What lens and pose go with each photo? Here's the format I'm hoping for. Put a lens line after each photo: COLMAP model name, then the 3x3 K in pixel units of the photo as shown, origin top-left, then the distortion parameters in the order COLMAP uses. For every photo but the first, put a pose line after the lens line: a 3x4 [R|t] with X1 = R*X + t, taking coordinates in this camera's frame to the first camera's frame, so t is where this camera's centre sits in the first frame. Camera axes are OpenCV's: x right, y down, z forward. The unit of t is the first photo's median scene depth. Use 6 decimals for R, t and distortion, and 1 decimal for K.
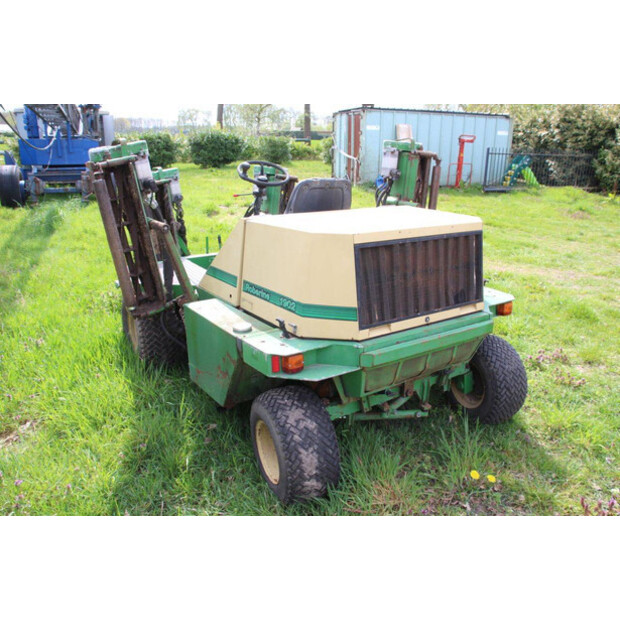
lens RADIAL K [[501.6, 0, 310.0], [0, 501.6, 310.0], [0, 0, 1]] dist [-0.162820, 0.135058]
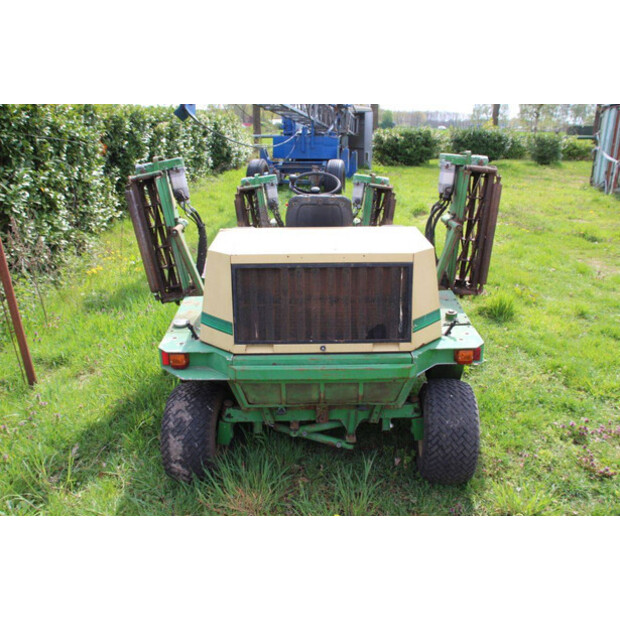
lens RADIAL K [[501.6, 0, 310.0], [0, 501.6, 310.0], [0, 0, 1]] dist [-0.162820, 0.135058]
pose [[0.852448, 0.157538, -0.498513, 0.661810], [-0.151575, 0.987038, 0.052730, -0.098334], [0.500358, 0.030613, 0.865277, 0.134486]]
